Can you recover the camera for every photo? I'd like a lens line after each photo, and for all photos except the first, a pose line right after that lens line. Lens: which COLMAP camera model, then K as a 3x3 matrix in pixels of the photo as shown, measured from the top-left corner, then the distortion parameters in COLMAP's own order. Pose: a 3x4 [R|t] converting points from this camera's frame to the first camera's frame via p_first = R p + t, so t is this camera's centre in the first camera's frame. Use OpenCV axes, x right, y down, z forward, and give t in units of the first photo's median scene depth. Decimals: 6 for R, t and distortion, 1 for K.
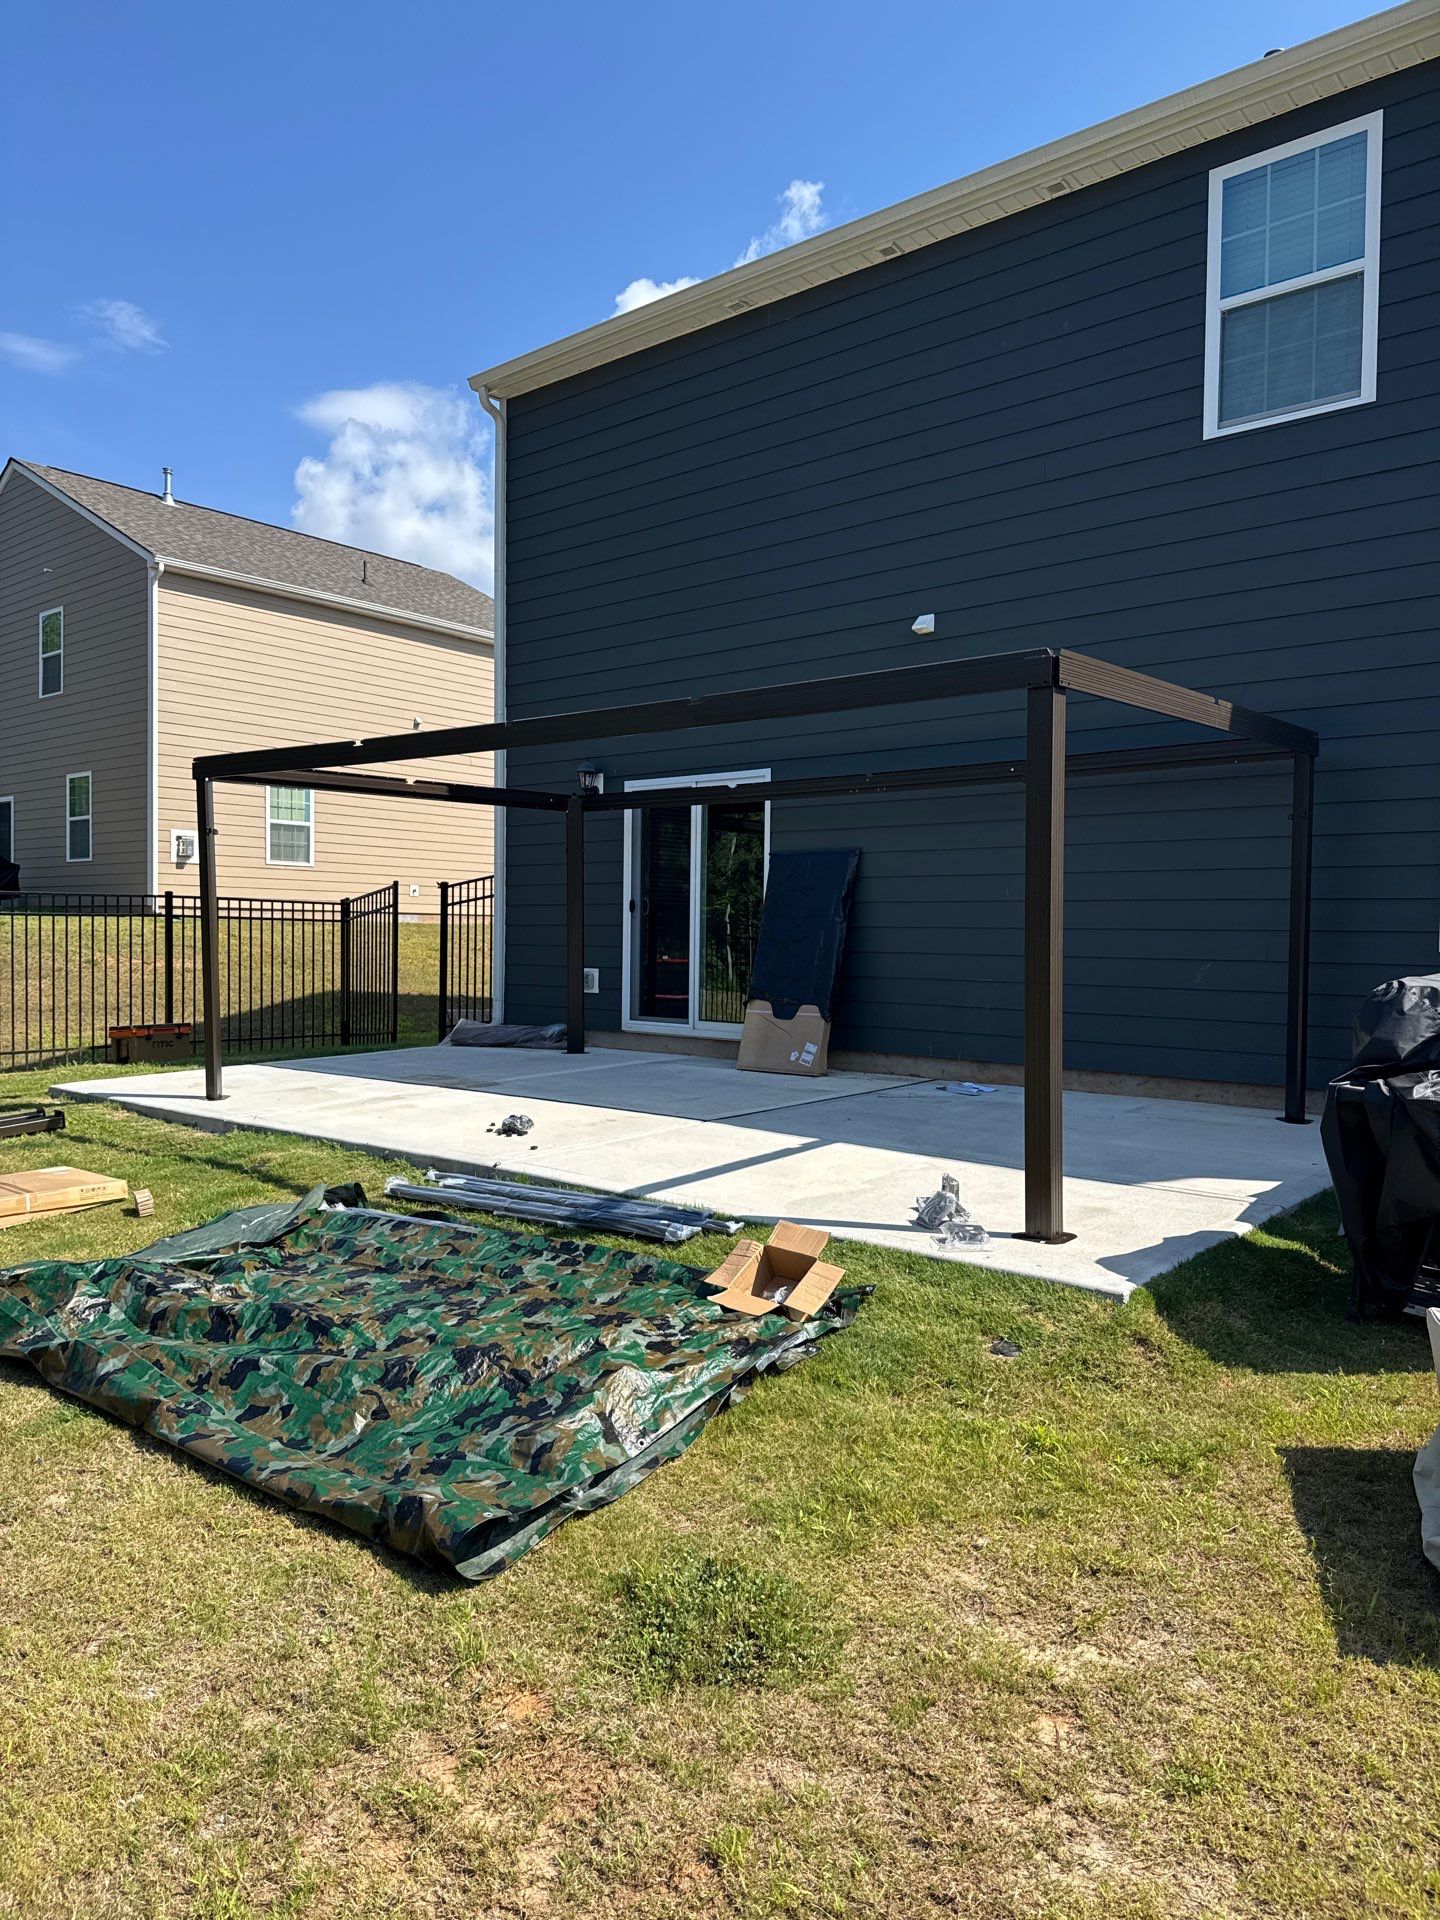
lens RADIAL K [[1310.0, 0, 717.9], [0, 1310.0, 973.4], [0, 0, 1]] dist [0.054785, -0.099428]
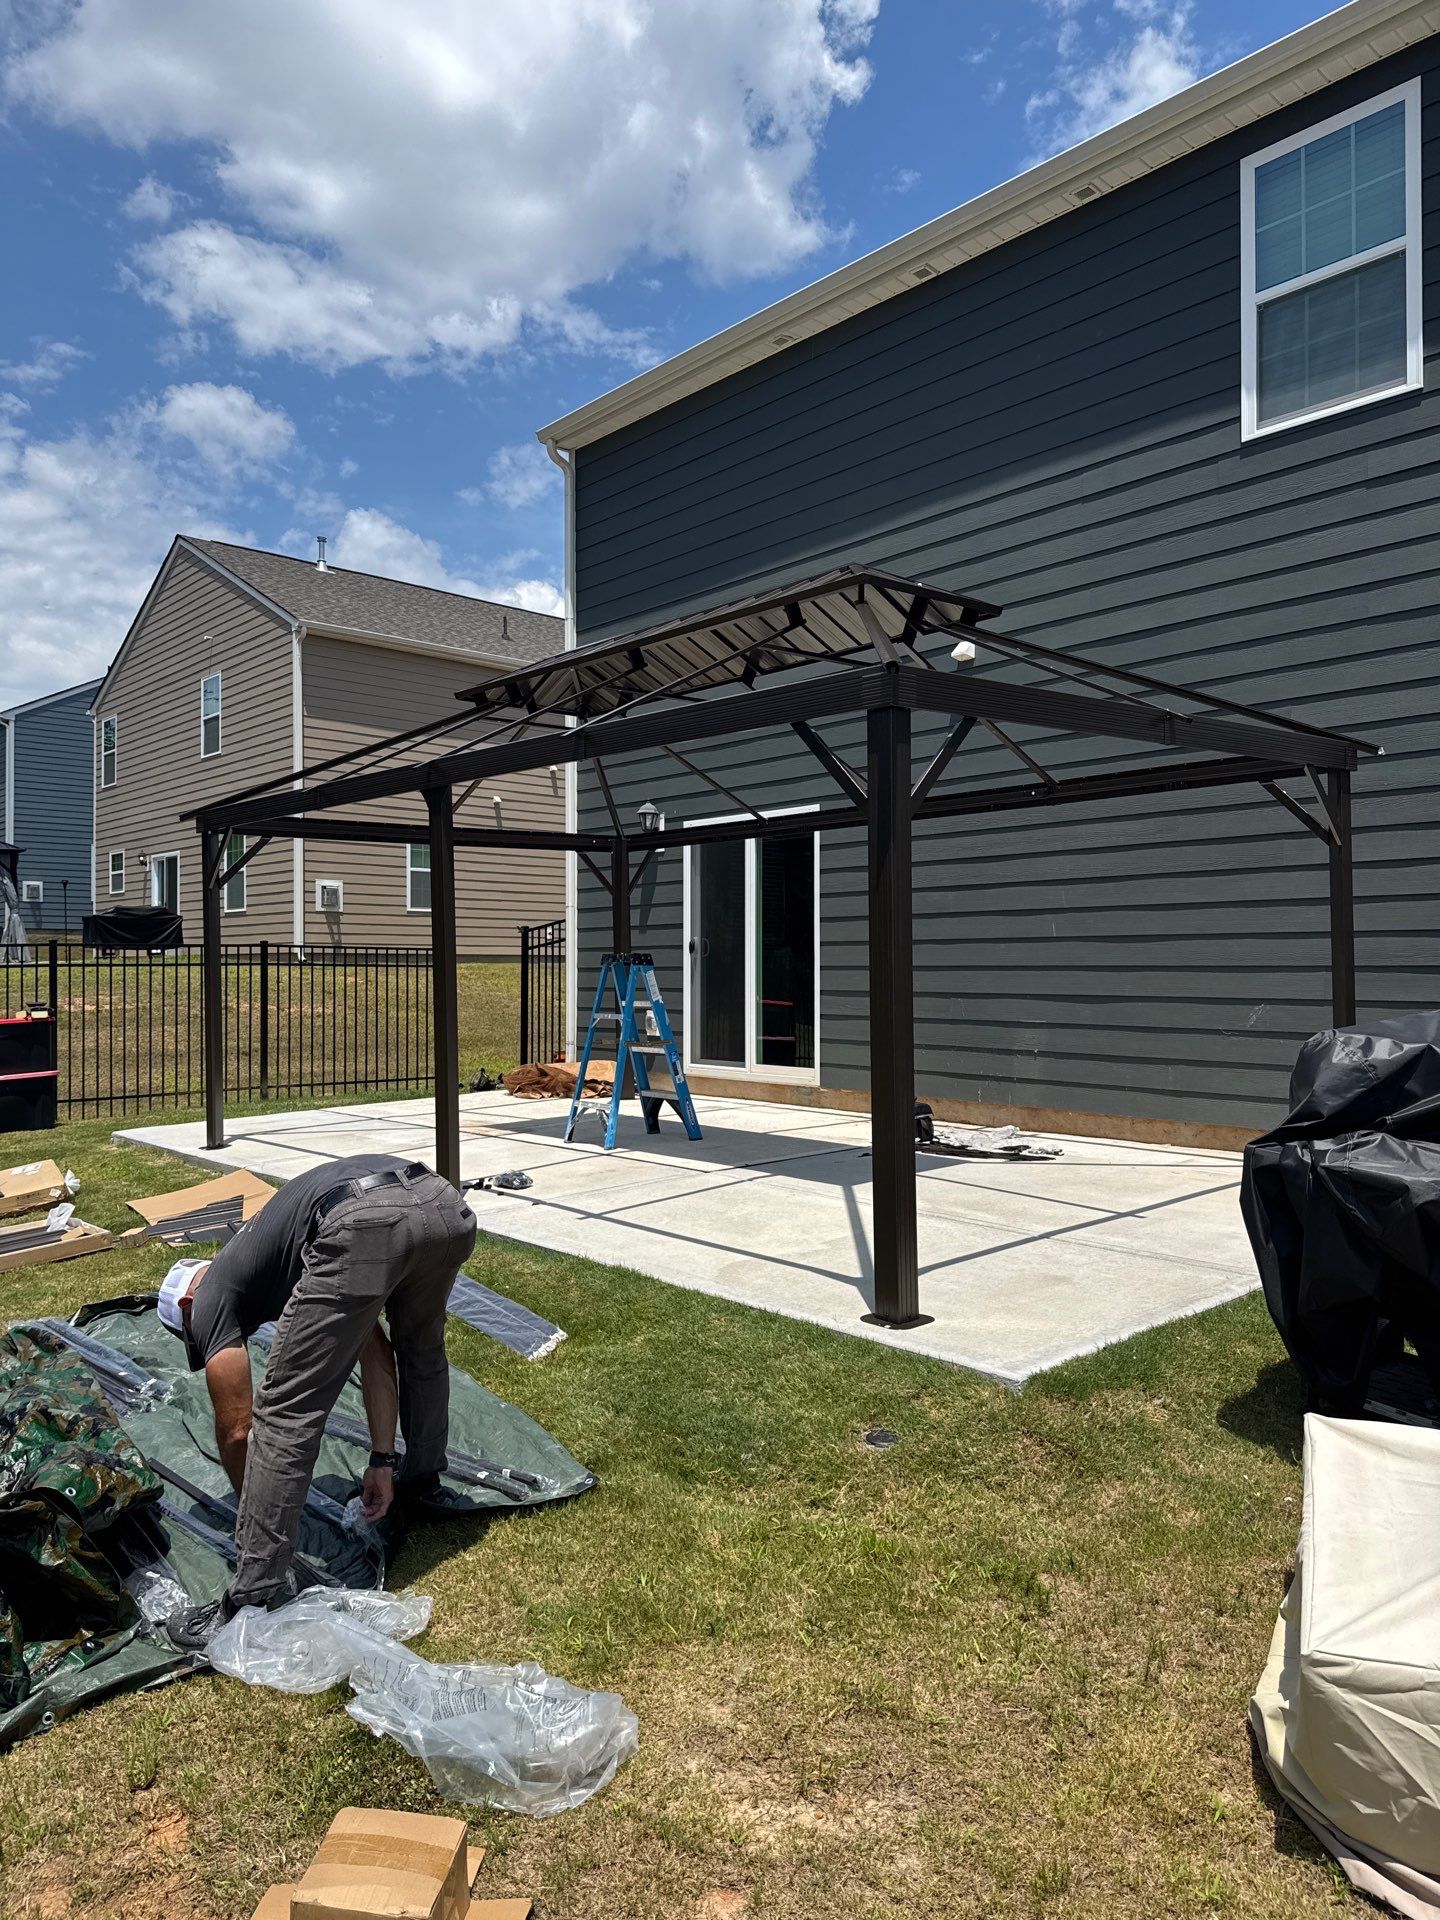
lens RADIAL K [[1314.2, 0, 720.0], [0, 1314.2, 960.0], [0, 0, 1]] dist [0.045318, -0.084783]
pose [[0.991228, -0.016482, -0.131130, 0.118200], [0.011518, 0.999191, -0.038519, -0.005252], [0.131658, 0.036670, 0.990617, 0.036812]]
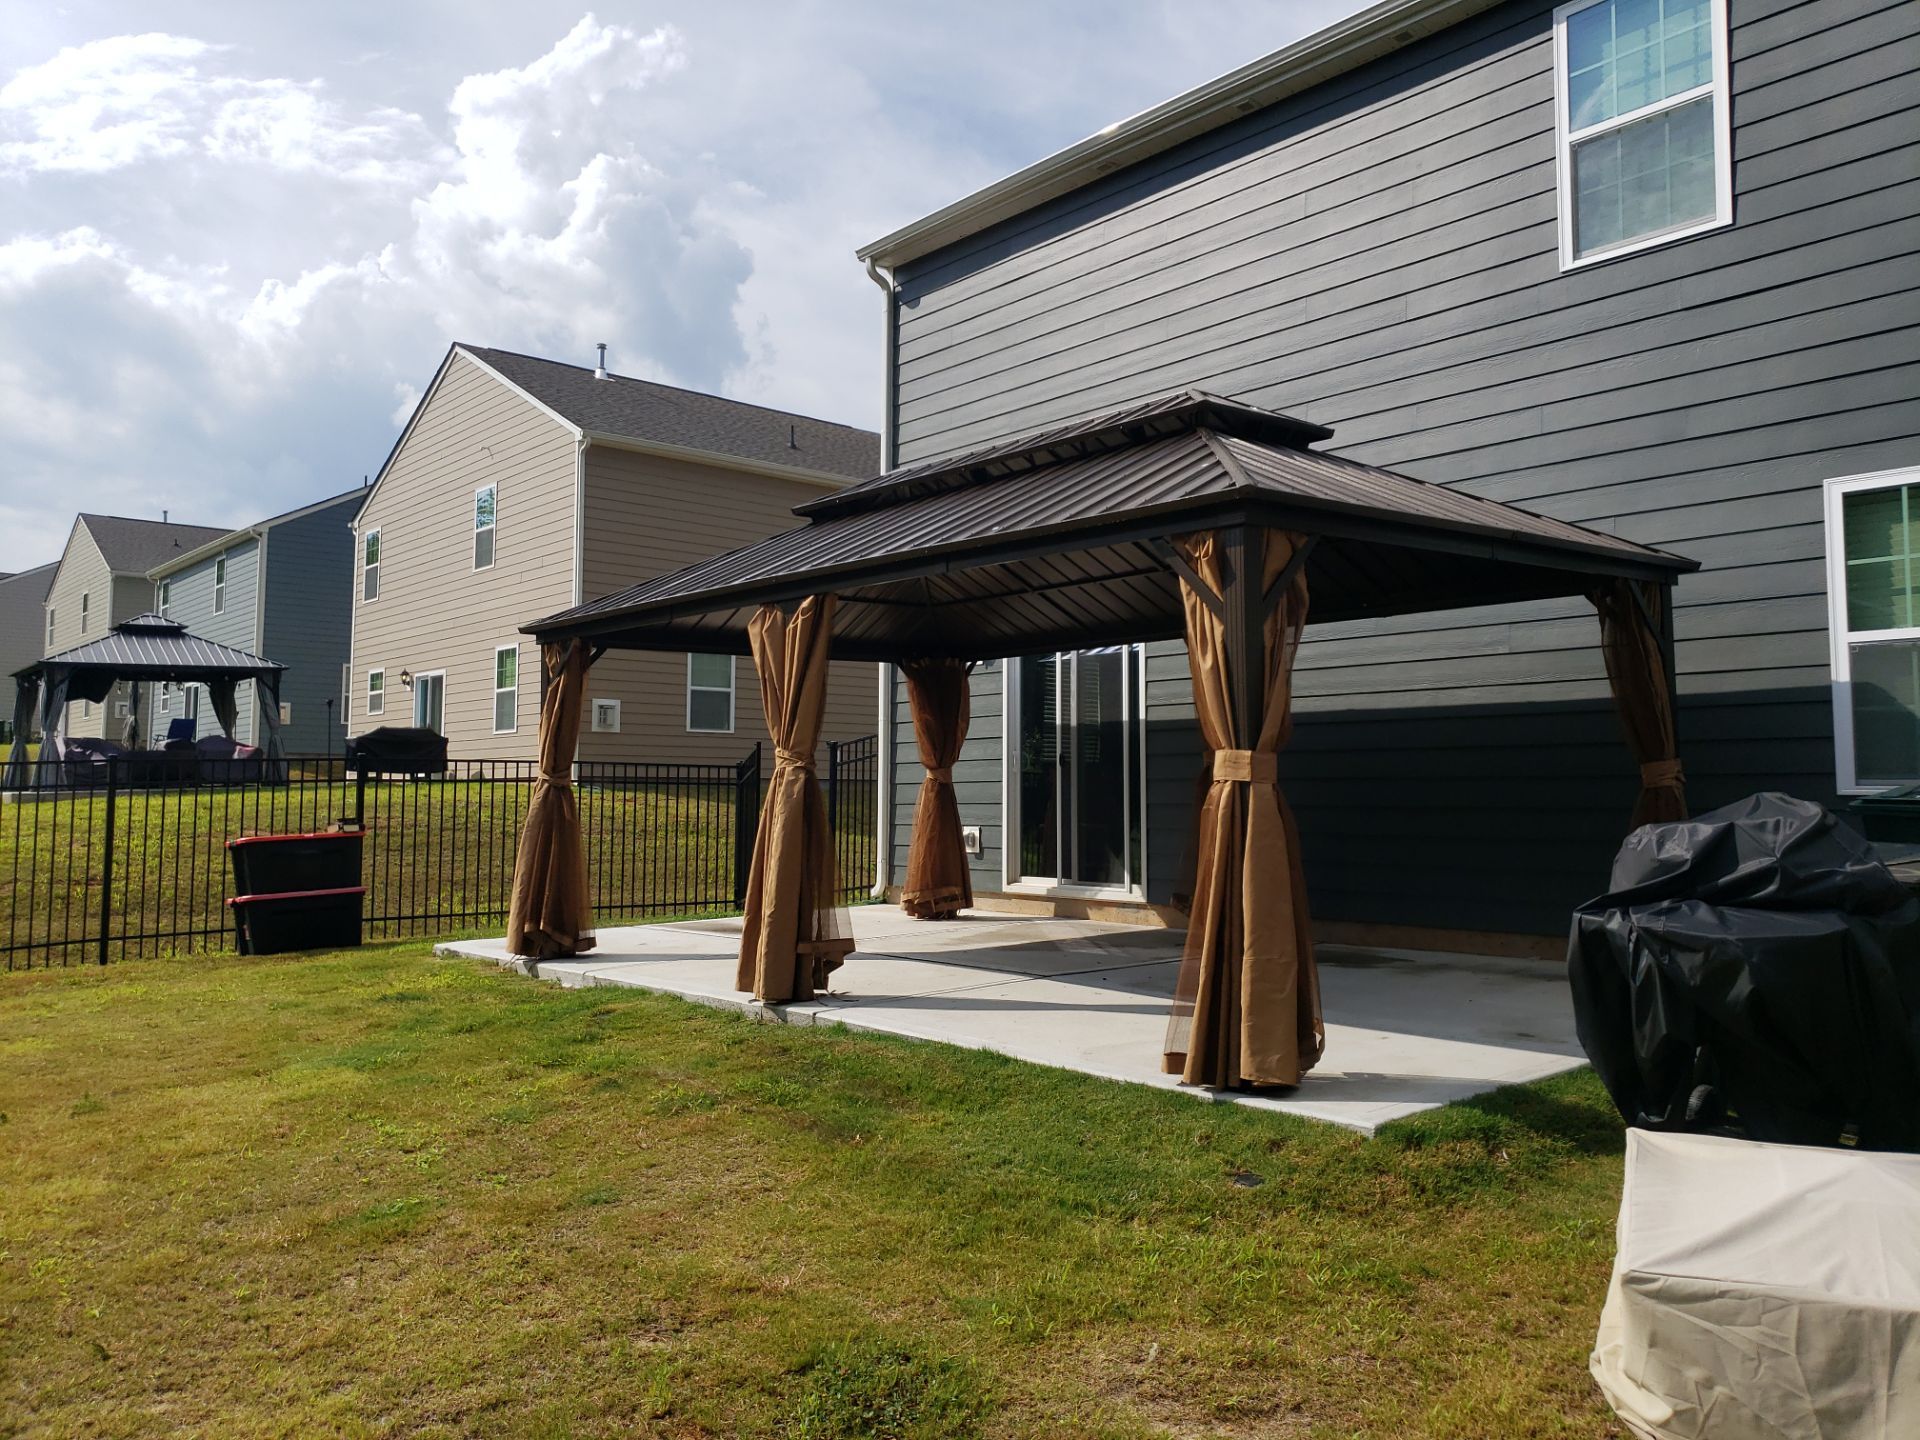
lens RADIAL K [[1450.3, 0, 991.3], [0, 1450.3, 687.7], [0, 0, 1]] dist [-0.004415, 0.002865]
pose [[0.990164, -0.023048, -0.137999, 0.093604], [0.007537, 0.993693, -0.111881, 0.017620], [0.139707, 0.109741, 0.984093, -0.078889]]
